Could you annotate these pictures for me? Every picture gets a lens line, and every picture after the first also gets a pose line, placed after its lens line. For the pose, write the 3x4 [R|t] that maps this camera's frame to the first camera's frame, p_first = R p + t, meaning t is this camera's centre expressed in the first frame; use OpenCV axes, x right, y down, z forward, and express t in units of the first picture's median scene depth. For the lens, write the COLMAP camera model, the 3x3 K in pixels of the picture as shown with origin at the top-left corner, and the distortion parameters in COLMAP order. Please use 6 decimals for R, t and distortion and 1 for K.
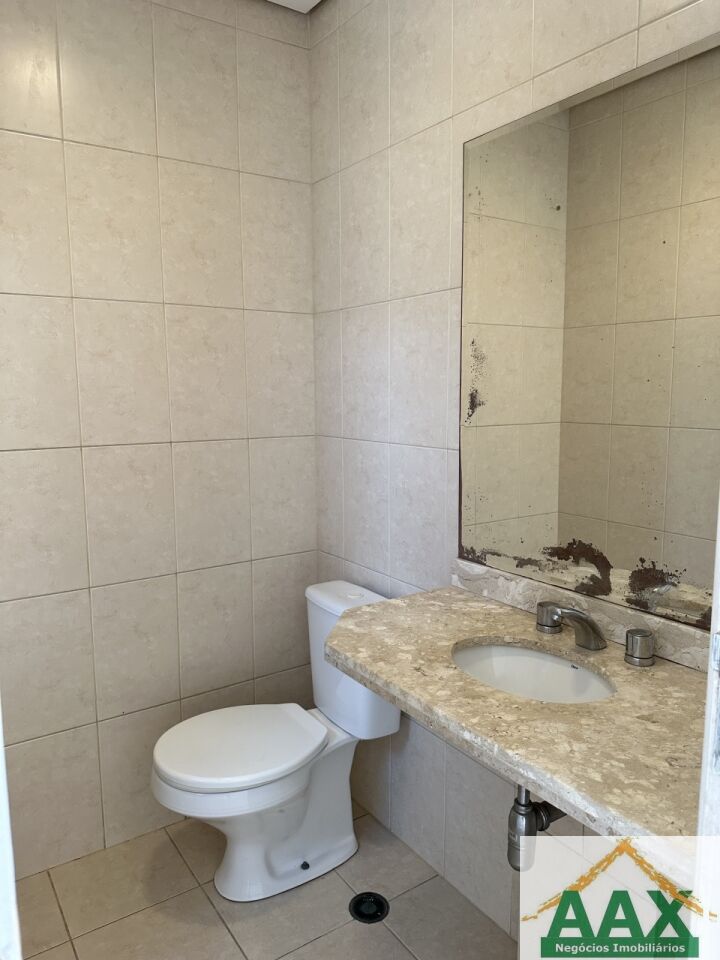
lens RADIAL K [[678.7, 0, 359.7], [0, 678.7, 475.6], [0, 0, 1]] dist [0.146880, -0.235397]
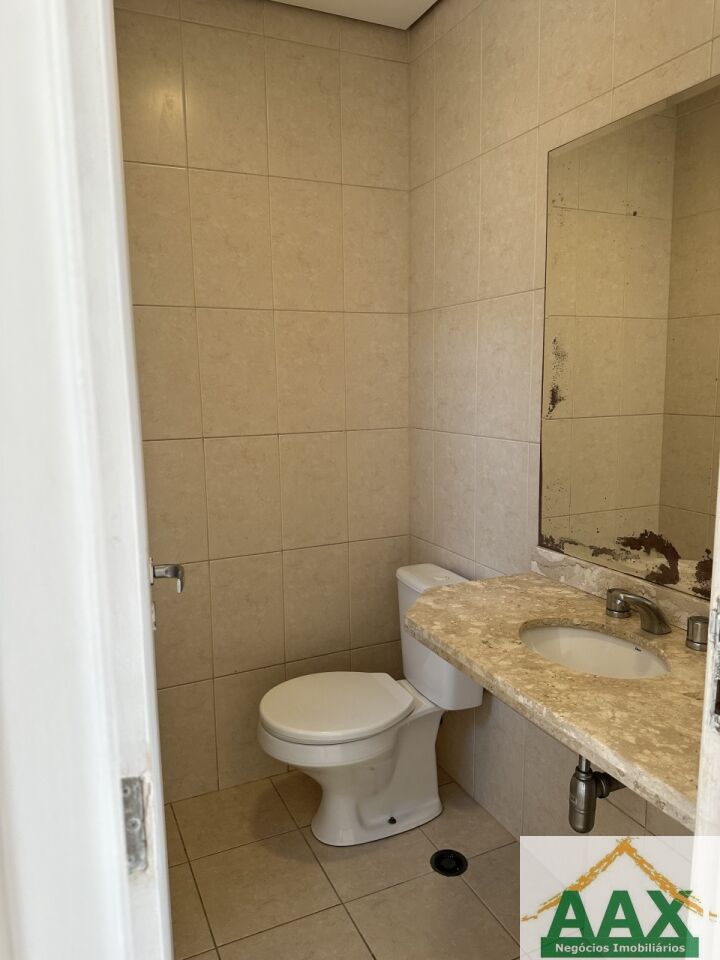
lens RADIAL K [[678.7, 0, 359.7], [0, 678.7, 475.6], [0, 0, 1]] dist [0.146880, -0.235397]
pose [[0.986716, 0.015277, -0.161735, 0.052065], [-0.012260, 0.999732, 0.019630, -0.005861], [0.161992, -0.017387, 0.986639, -0.107621]]
